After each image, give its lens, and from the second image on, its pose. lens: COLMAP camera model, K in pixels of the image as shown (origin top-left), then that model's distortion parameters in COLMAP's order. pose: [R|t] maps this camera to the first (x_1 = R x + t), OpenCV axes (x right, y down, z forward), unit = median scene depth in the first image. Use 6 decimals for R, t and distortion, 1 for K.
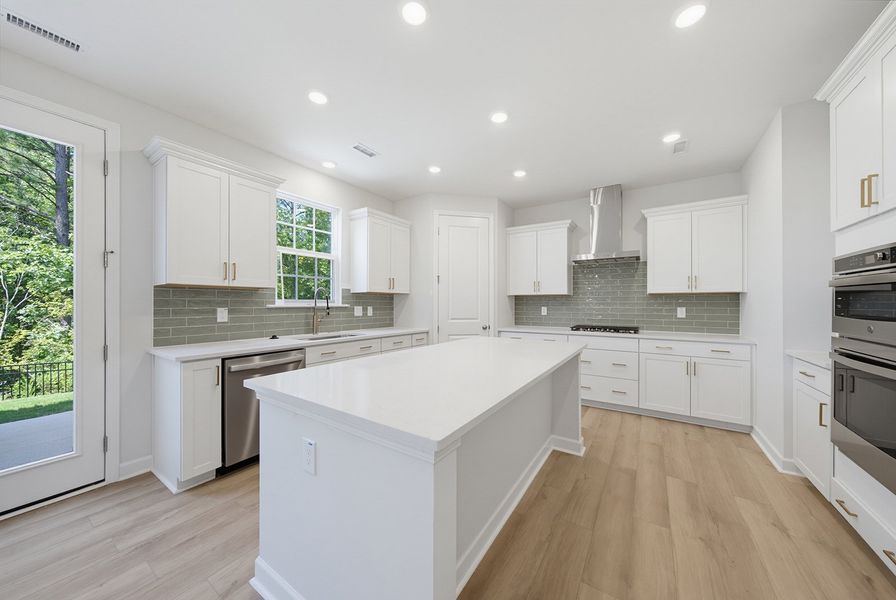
lens RADIAL K [[307.5, 0, 446.8], [0, 307.5, 301.8], [0, 0, 1]] dist [-0.004079, 0.001351]
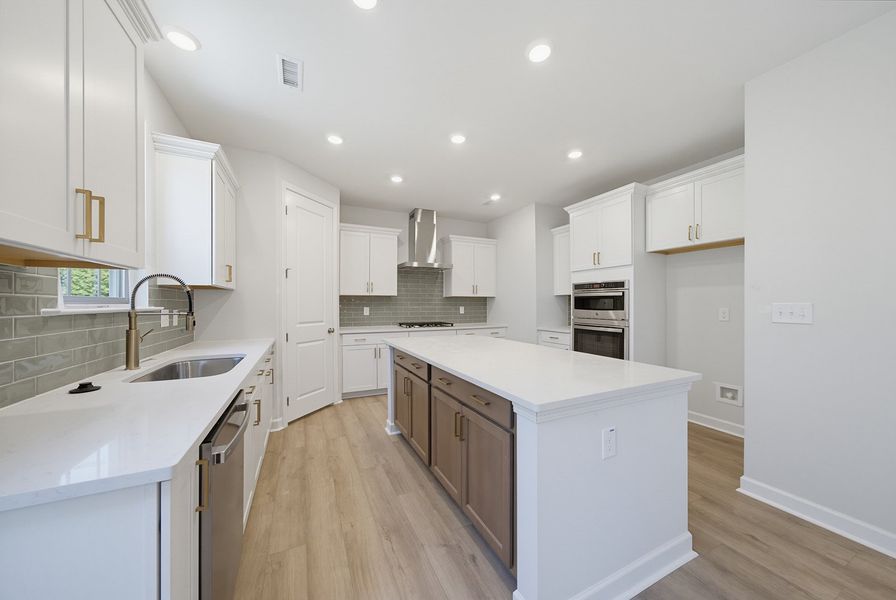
lens RADIAL K [[307.5, 0, 452.5], [0, 307.5, 304.9], [0, 0, 1]] dist [-0.004079, 0.001351]
pose [[0.503824, -0.004052, 0.863797, -0.585497], [-0.003250, 0.999973, 0.006586, 0.001028], [-0.863800, -0.006125, 0.503797, 0.326558]]
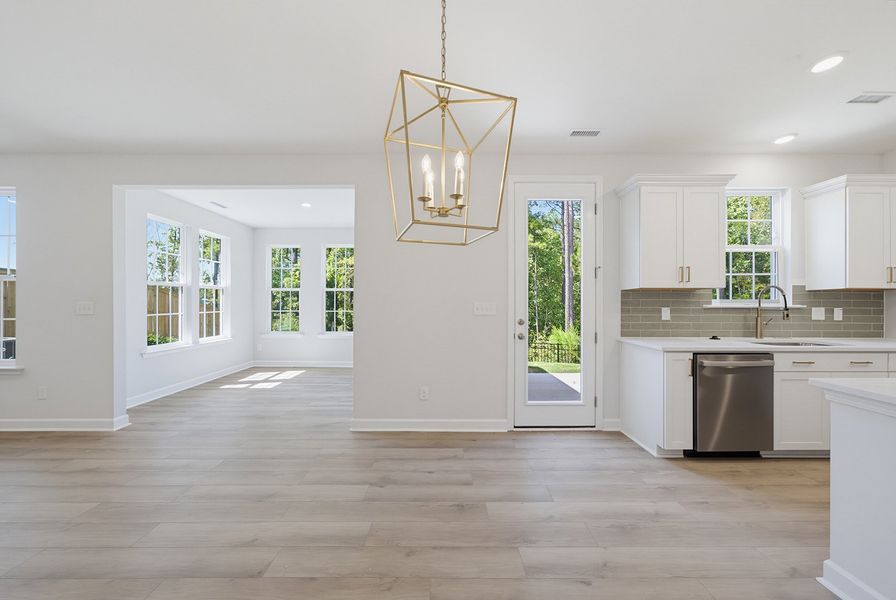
lens RADIAL K [[307.5, 0, 444.2], [0, 307.5, 301.9], [0, 0, 1]] dist [-0.004079, 0.001351]
pose [[0.553125, -0.004264, -0.833087, -0.193543], [0.003521, 0.999990, -0.002781, -0.000495], [0.833091, -0.001395, 0.553135, -0.239230]]
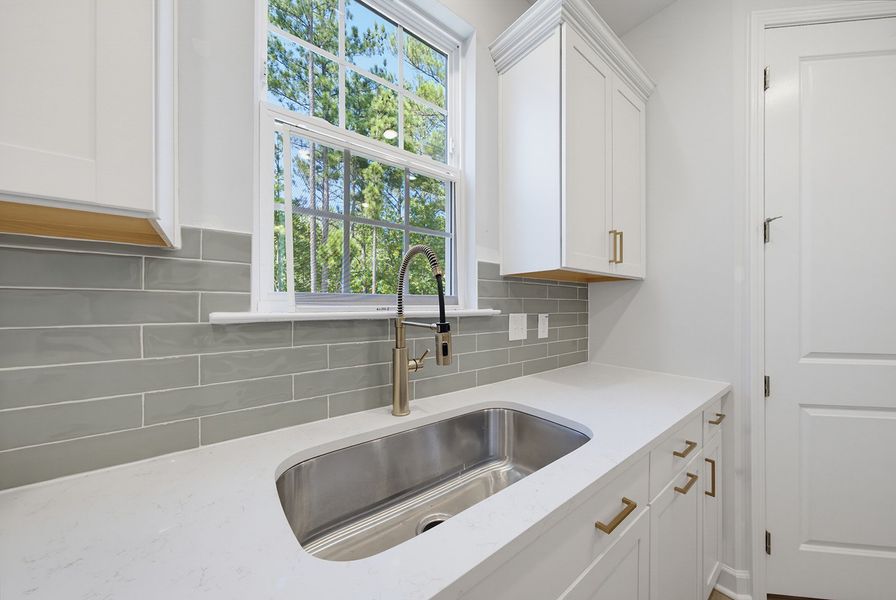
lens RADIAL K [[307.5, 0, 450.4], [0, 307.5, 306.1], [0, 0, 1]] dist [-0.004079, 0.001351]
pose [[0.949820, -0.003960, -0.312770, -0.291230], [0.005504, 0.999977, 0.004054, 0.004403], [0.312747, -0.005573, 0.949820, 0.737209]]
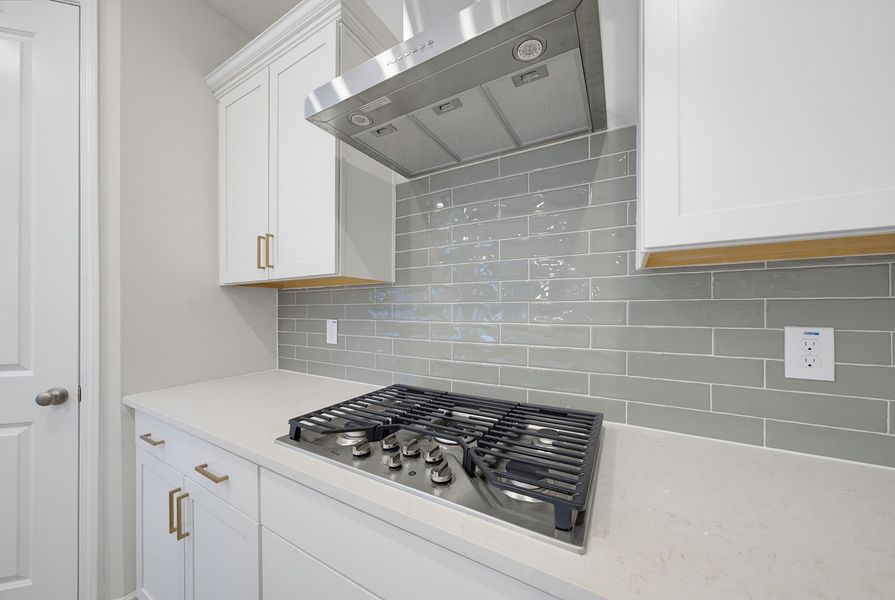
lens RADIAL K [[307.2, 0, 439.5], [0, 307.2, 313.0], [0, 0, 1]] dist [-0.004079, 0.001351]
pose [[0.997874, -0.003087, 0.065102, 0.569127], [0.002221, 0.999908, 0.013370, 0.005992], [-0.065138, -0.013197, 0.997789, 0.904975]]
